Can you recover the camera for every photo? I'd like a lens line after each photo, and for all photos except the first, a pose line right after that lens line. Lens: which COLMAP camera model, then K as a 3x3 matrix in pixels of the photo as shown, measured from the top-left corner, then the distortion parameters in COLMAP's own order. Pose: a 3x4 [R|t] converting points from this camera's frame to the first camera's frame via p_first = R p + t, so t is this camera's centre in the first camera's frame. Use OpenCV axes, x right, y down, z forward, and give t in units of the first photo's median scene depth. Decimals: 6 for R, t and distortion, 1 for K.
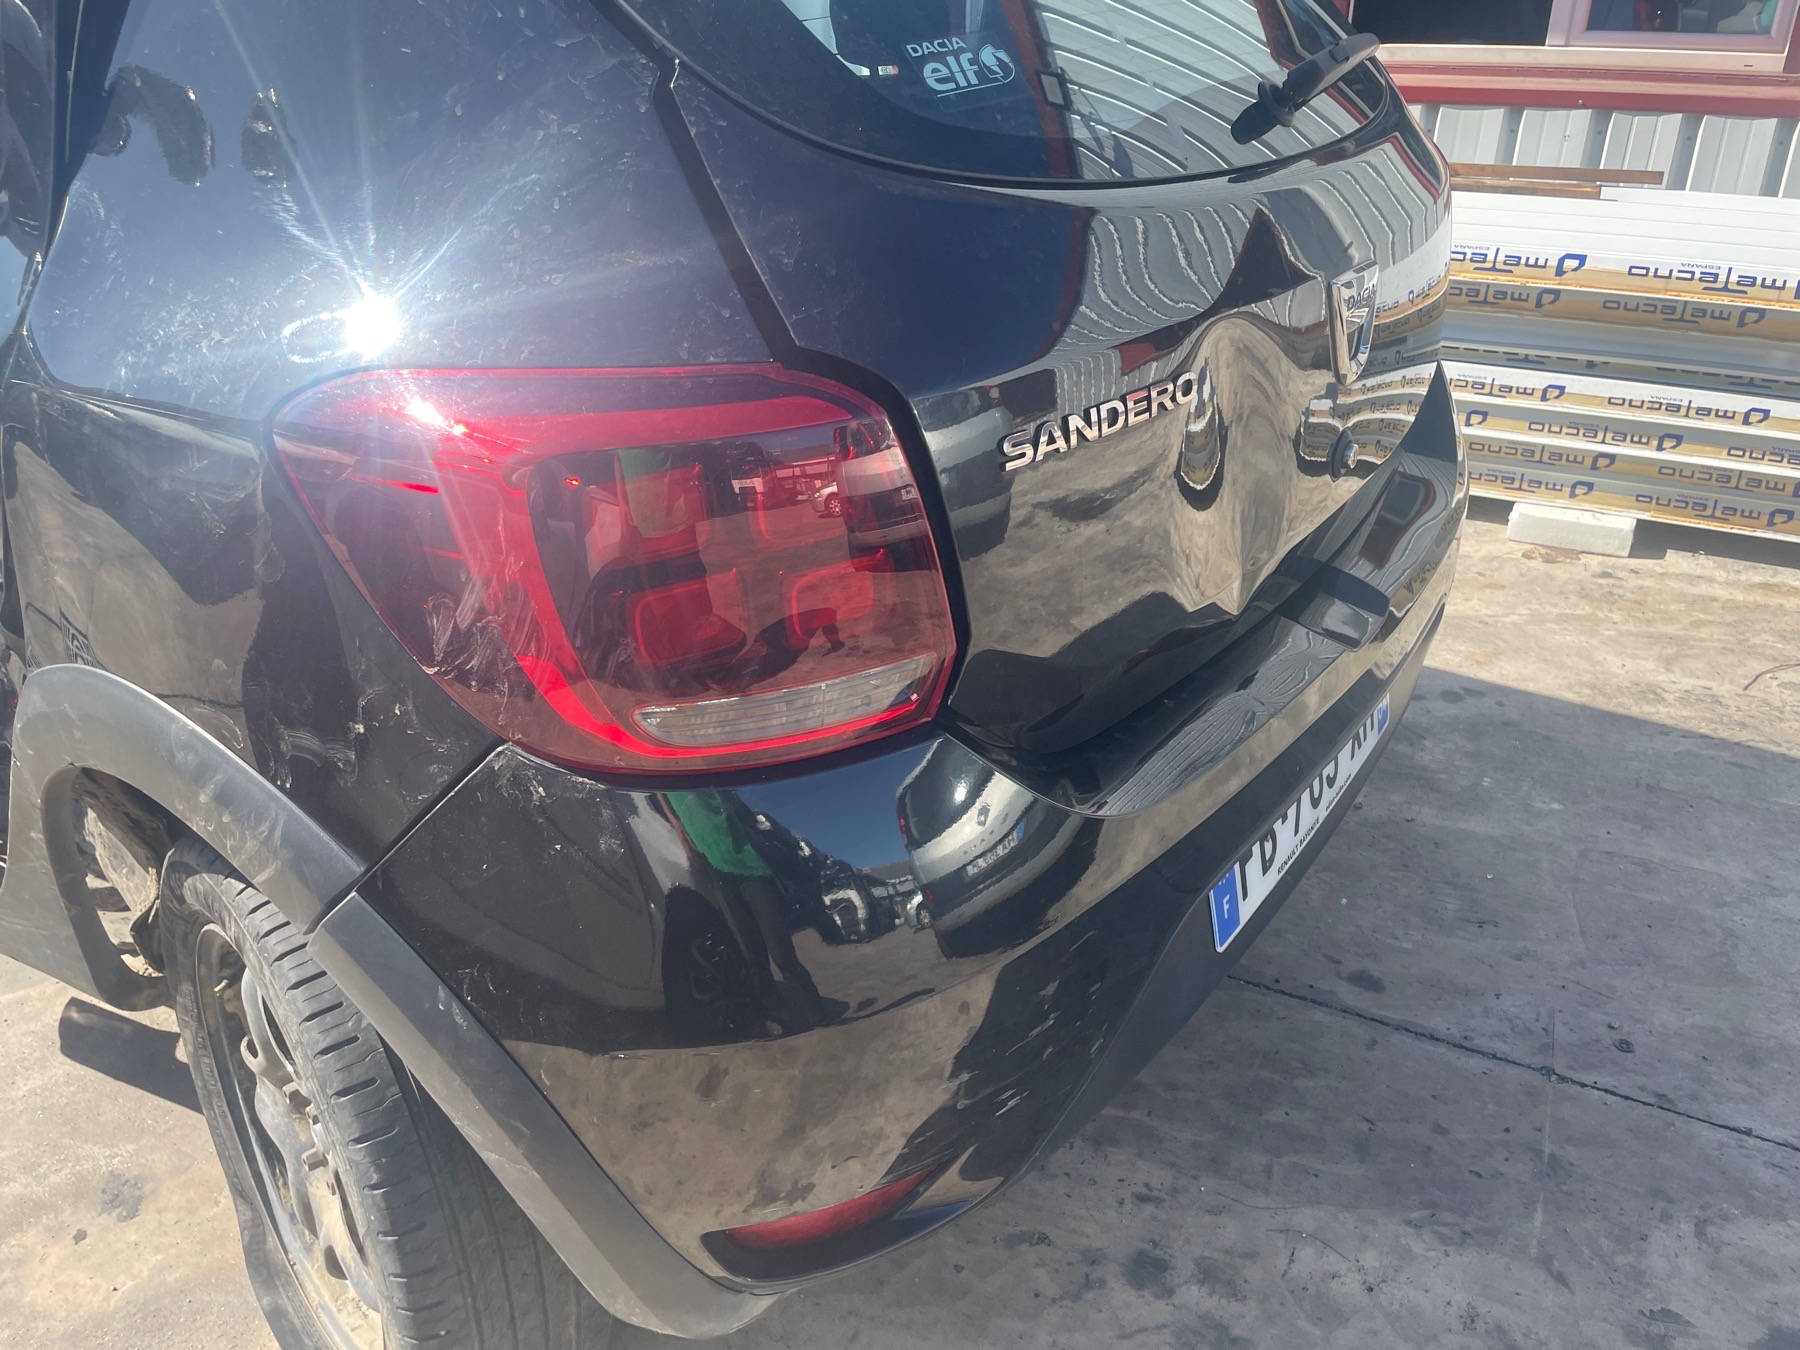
lens RADIAL K [[1437.7, 0, 894.6], [0, 1437.7, 696.6], [0, 0, 1]] dist [0.095869, -0.143448]
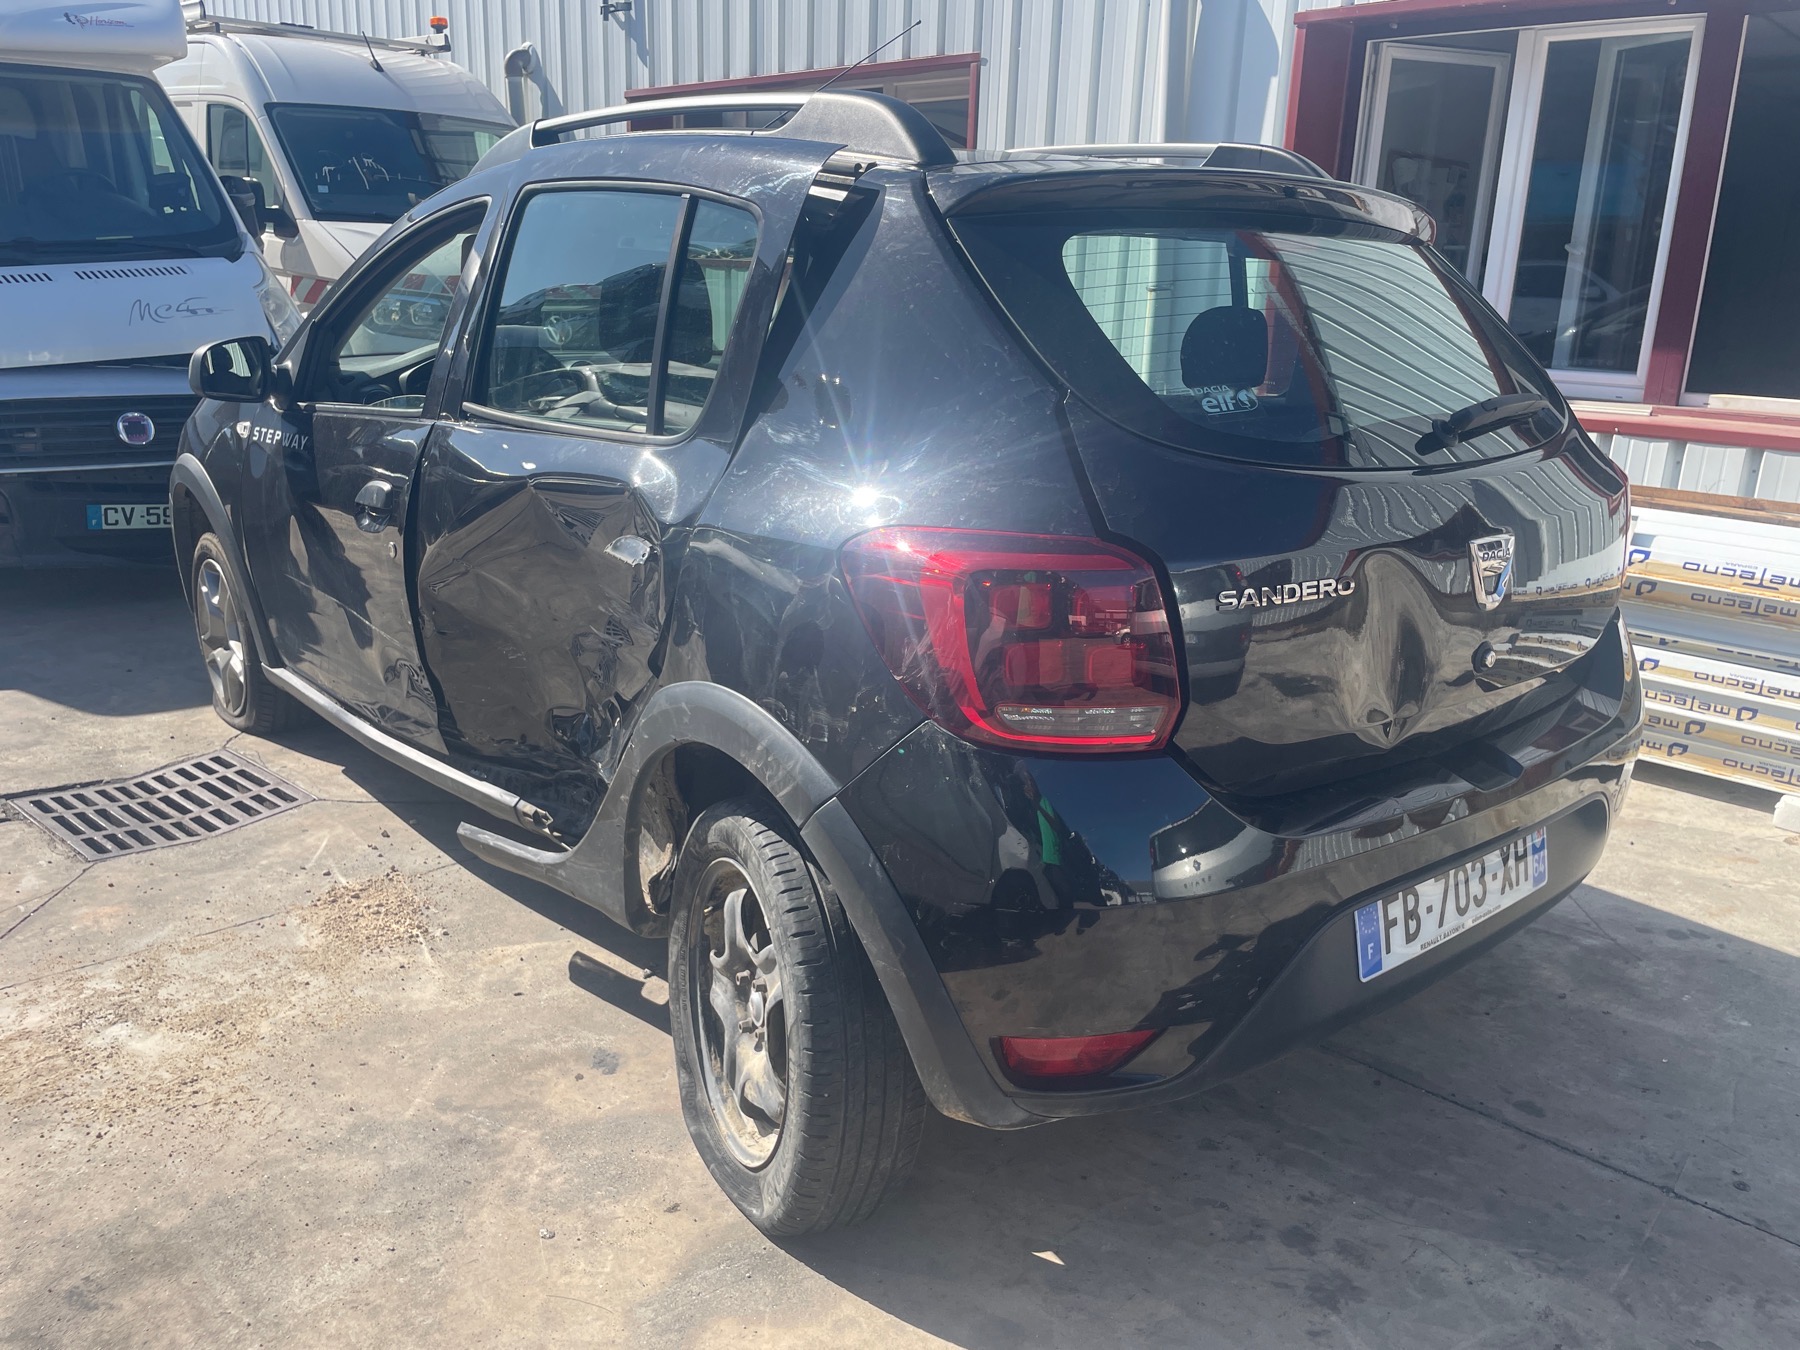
lens RADIAL K [[1384.1, 0, 884.6], [0, 1384.1, 669.8], [0, 0, 1]] dist [0.082506, -0.104012]
pose [[0.962001, 0.112665, -0.248718, 0.064410], [-0.159279, 0.971413, -0.176032, 0.160963], [0.221776, 0.208958, 0.952445, -0.409064]]
